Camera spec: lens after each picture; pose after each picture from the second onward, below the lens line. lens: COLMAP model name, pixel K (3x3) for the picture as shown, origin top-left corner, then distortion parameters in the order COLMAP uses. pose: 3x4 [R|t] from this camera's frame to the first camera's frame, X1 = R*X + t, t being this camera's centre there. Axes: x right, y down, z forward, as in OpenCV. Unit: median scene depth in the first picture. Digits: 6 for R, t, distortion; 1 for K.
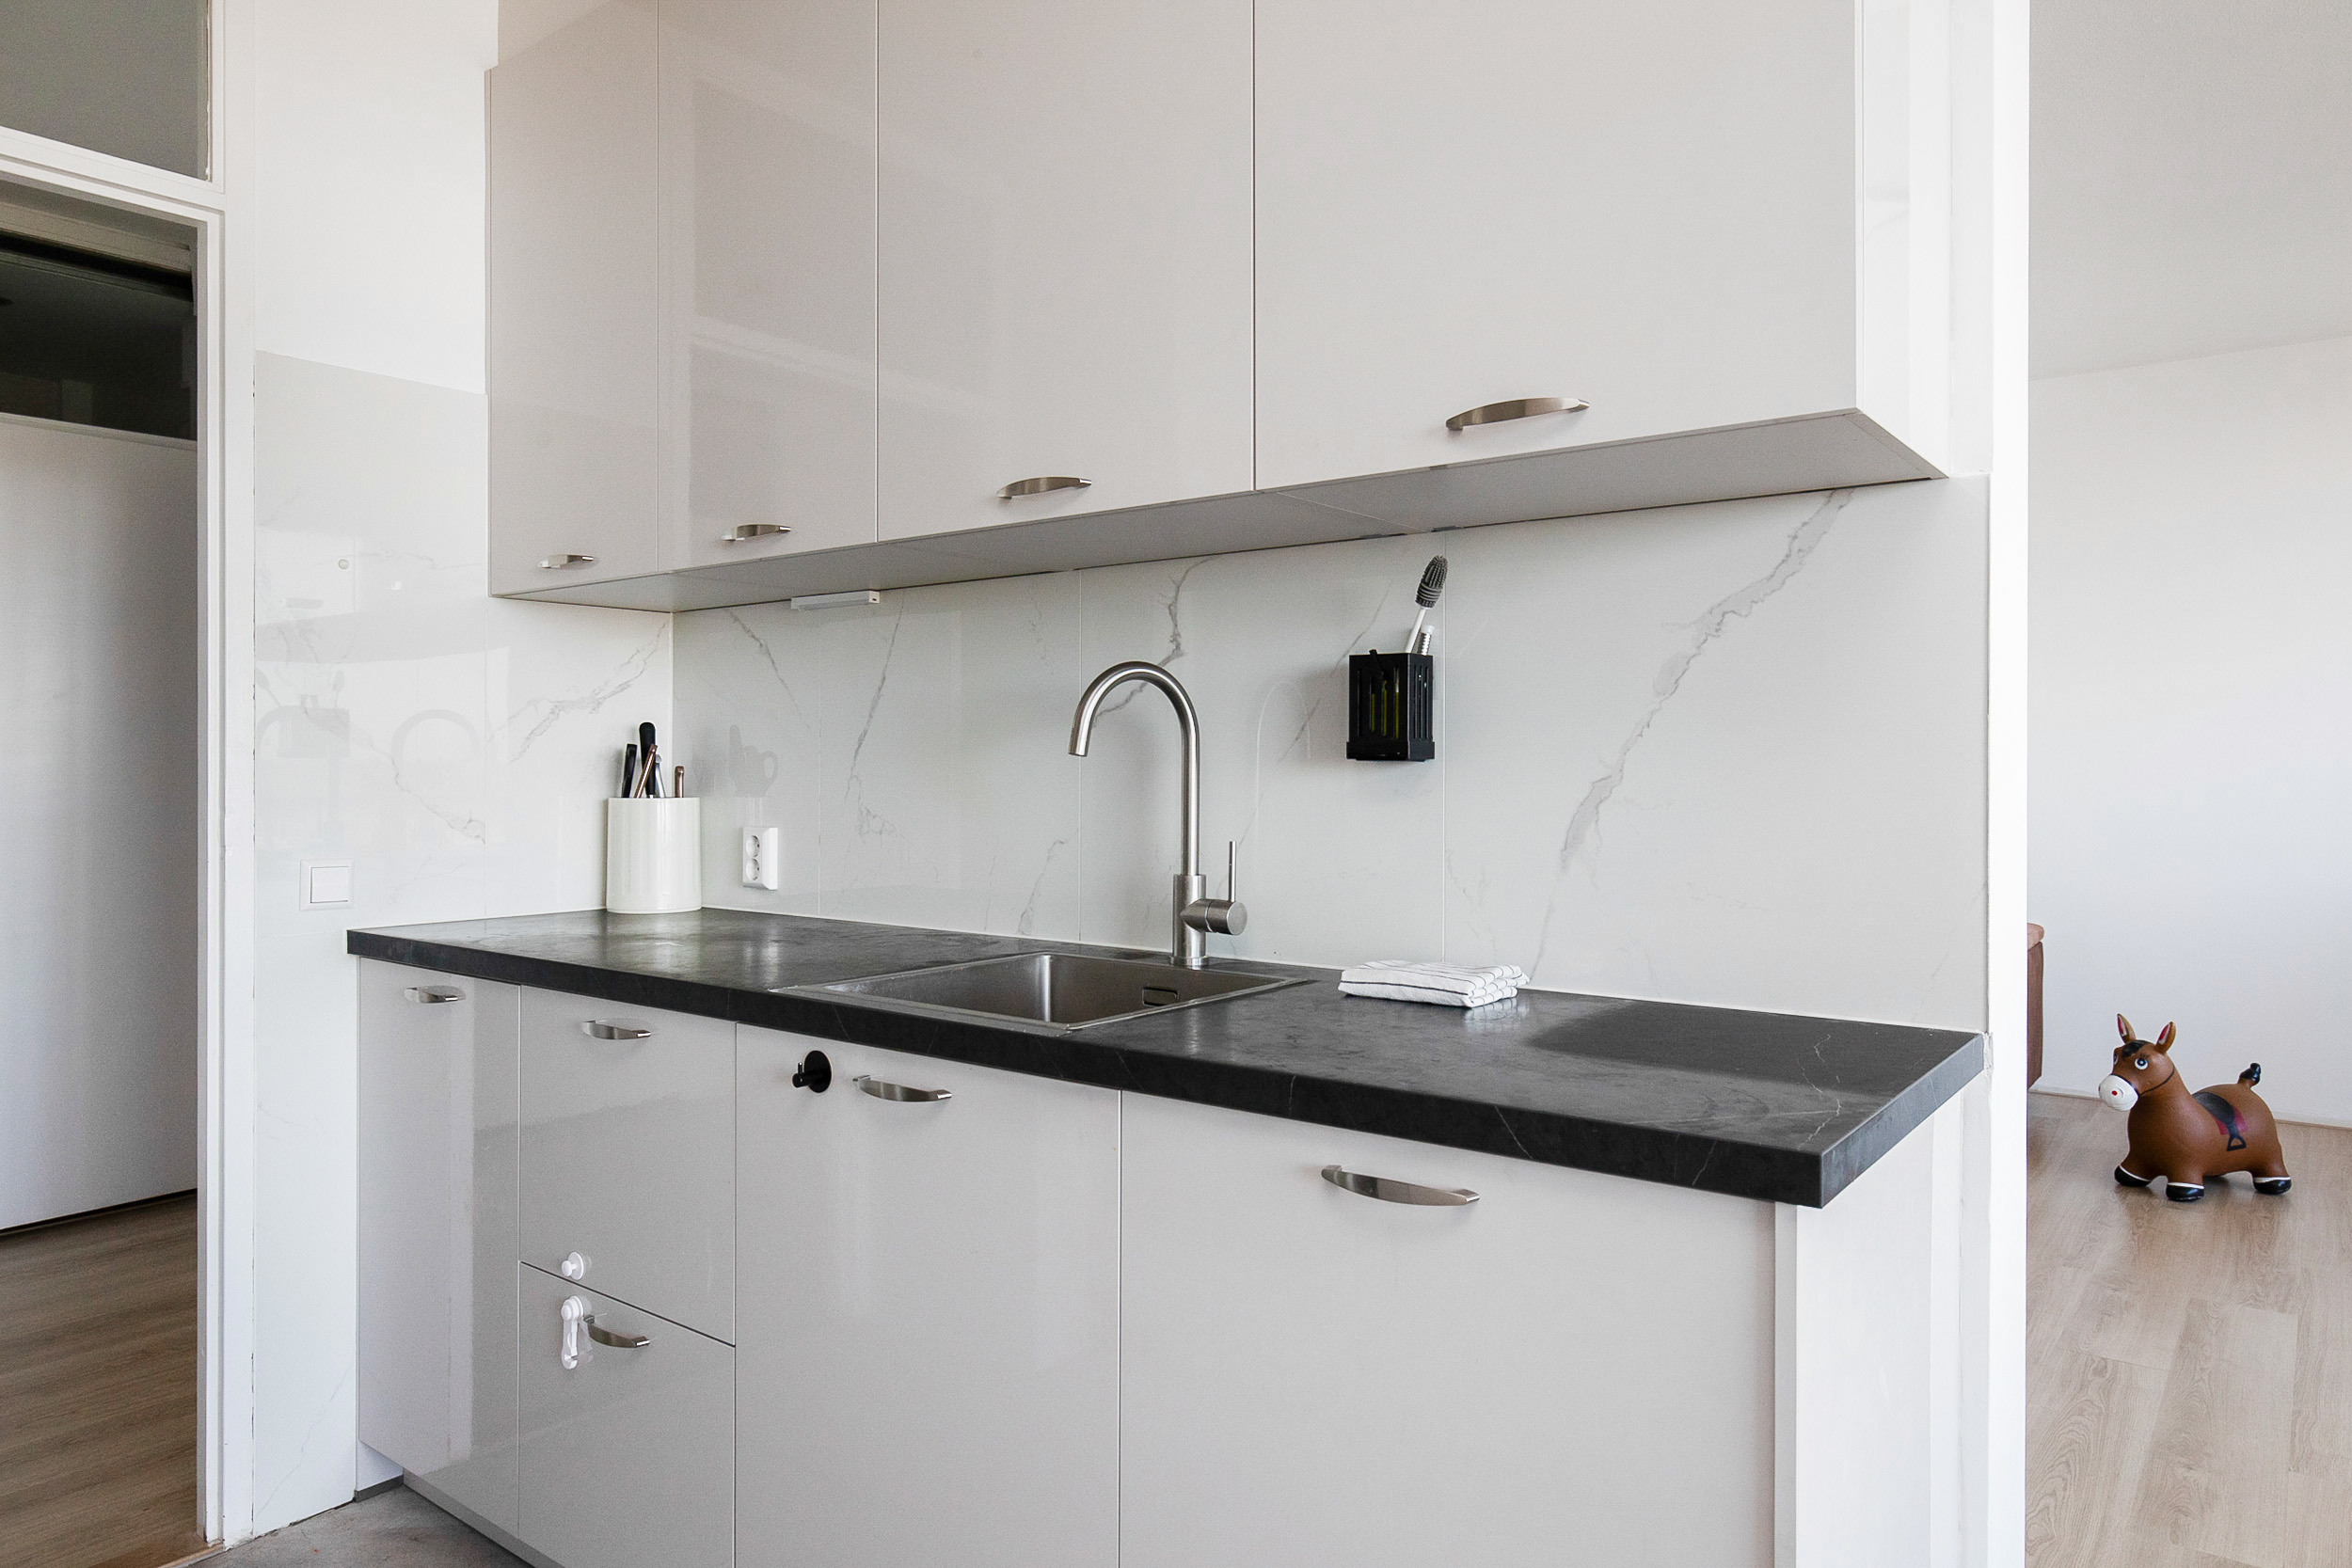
lens RADIAL K [[1519.0, 0, 1176.0], [0, 1519.0, 784.0], [0, 0, 1]] dist [-0.000900, 0.003658]
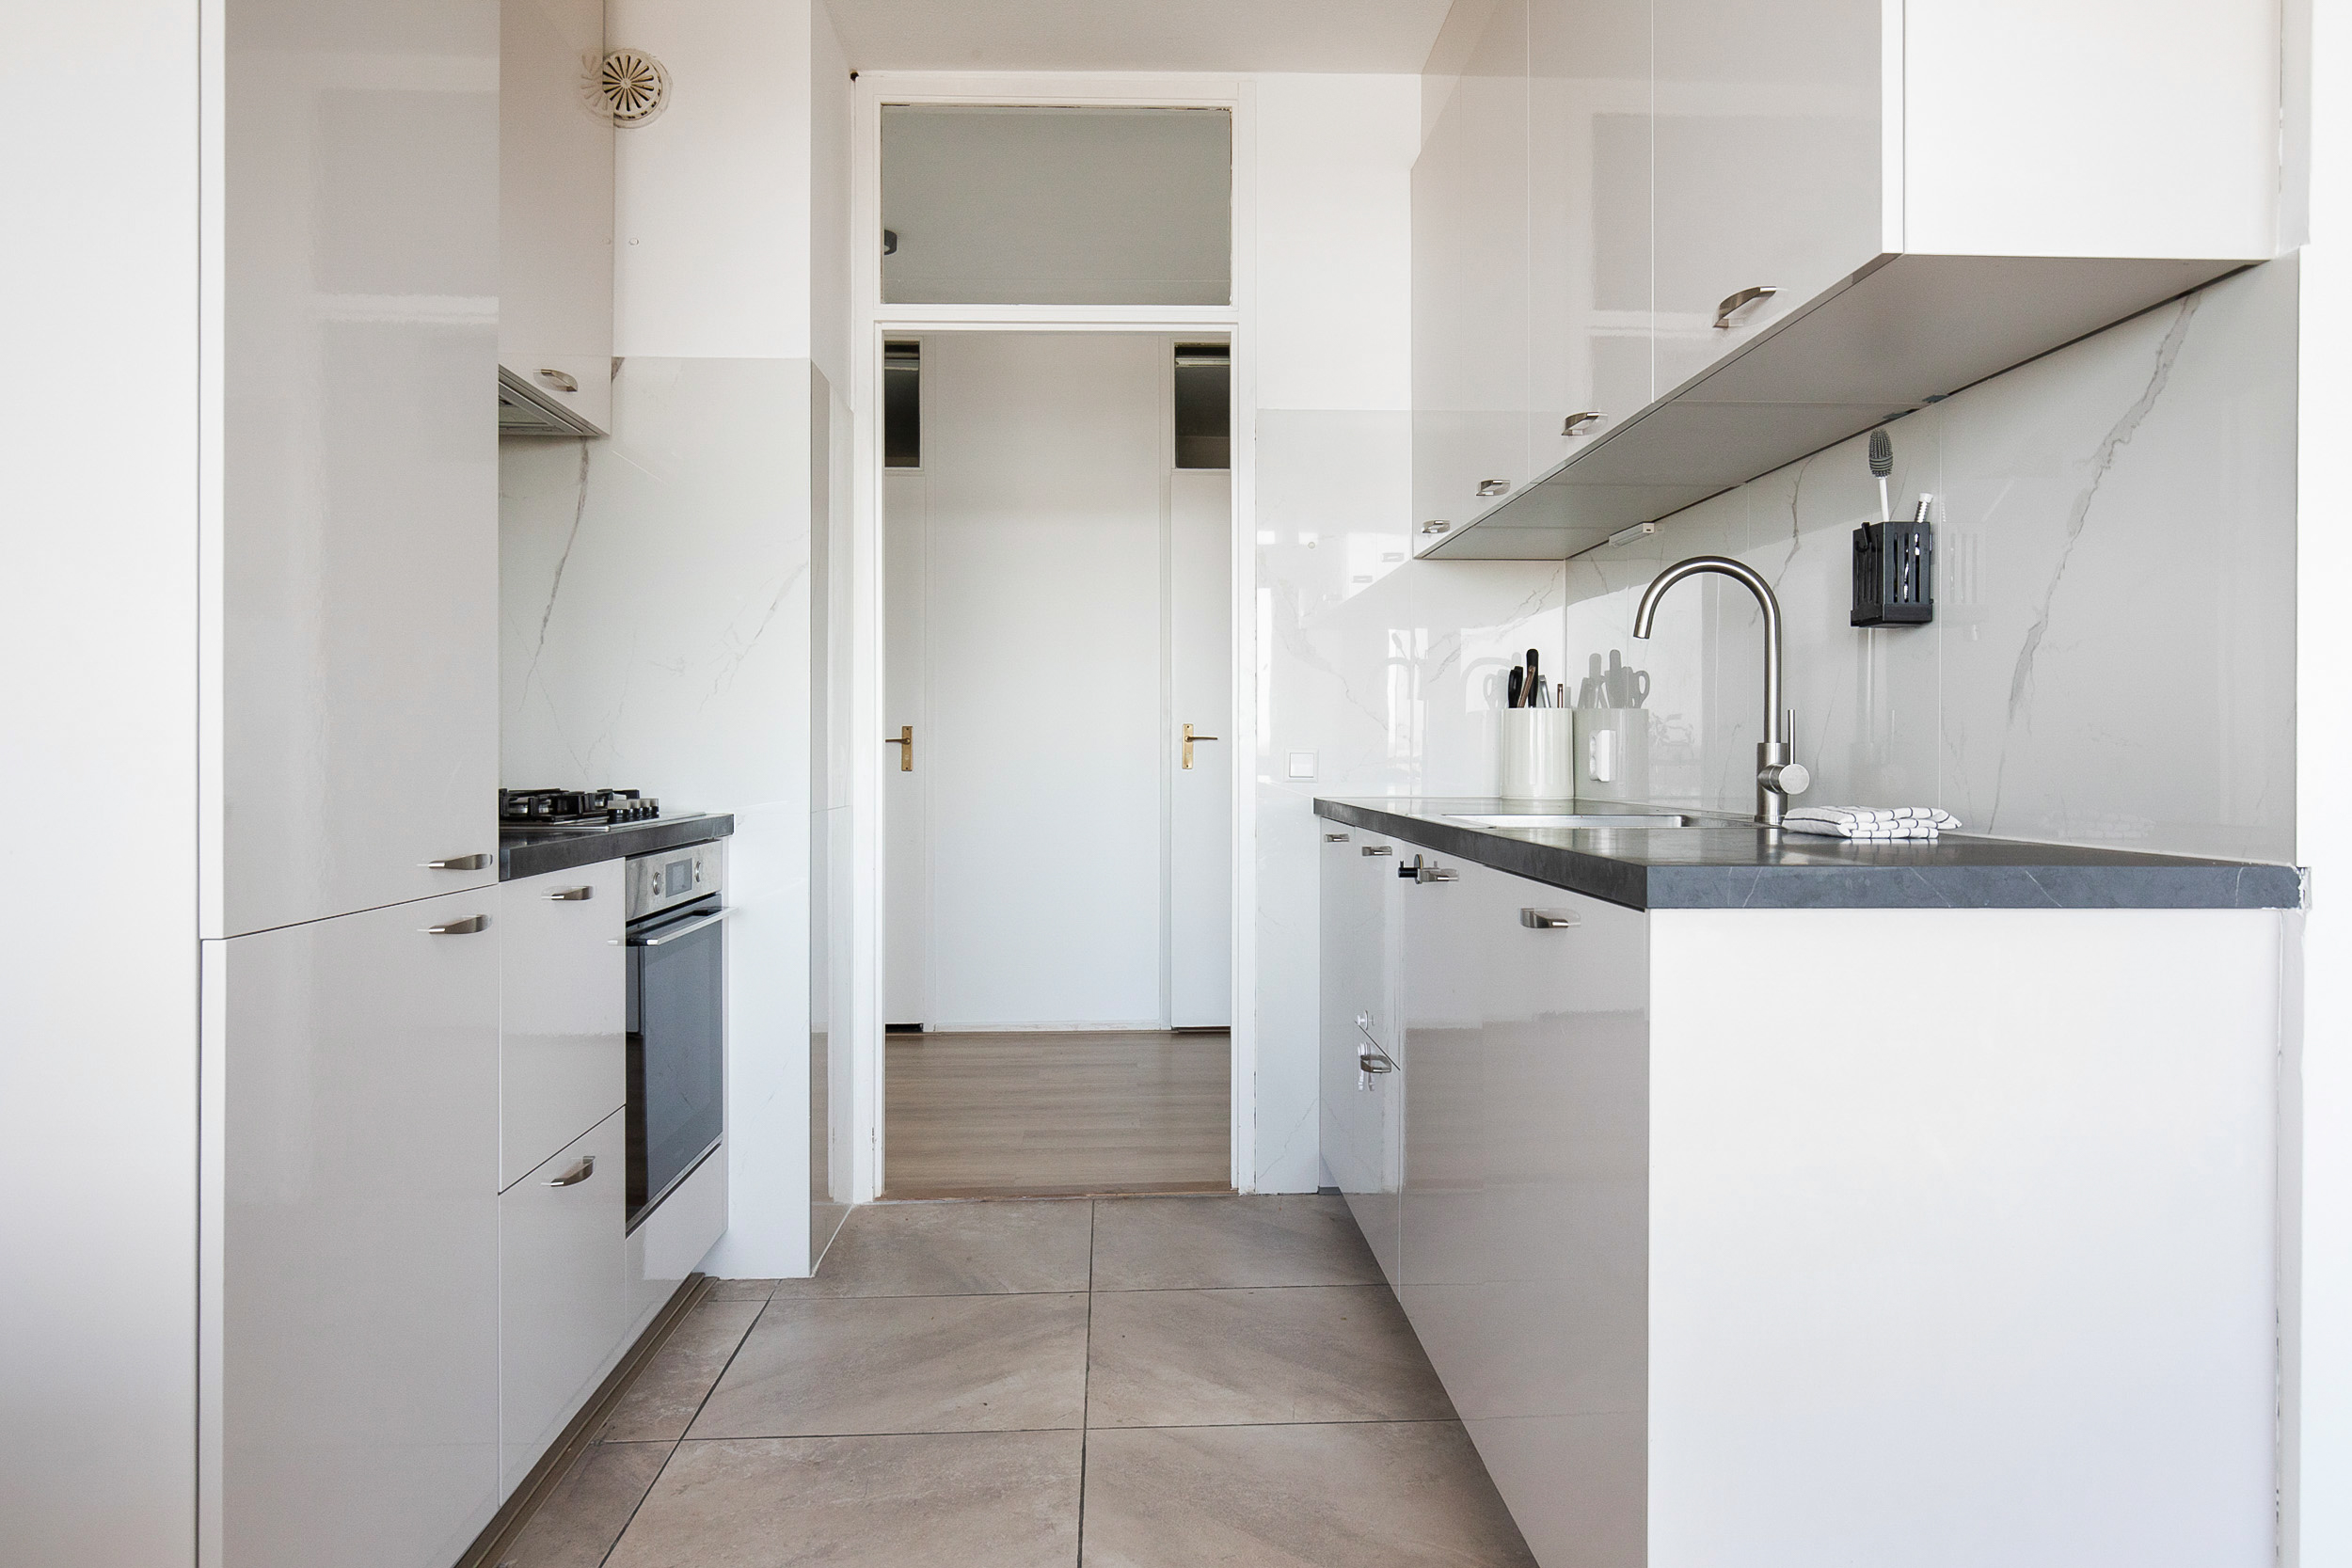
lens RADIAL K [[1601.8, 0, 1183.6], [0, 1601.8, 769.9], [0, 0, 1]] dist [-0.002469, 0.000711]
pose [[0.638053, 0.002201, -0.769989, 0.628026], [-0.007526, 0.999966, -0.003379, 0.085019], [0.769956, 0.007951, 0.638048, -0.085669]]
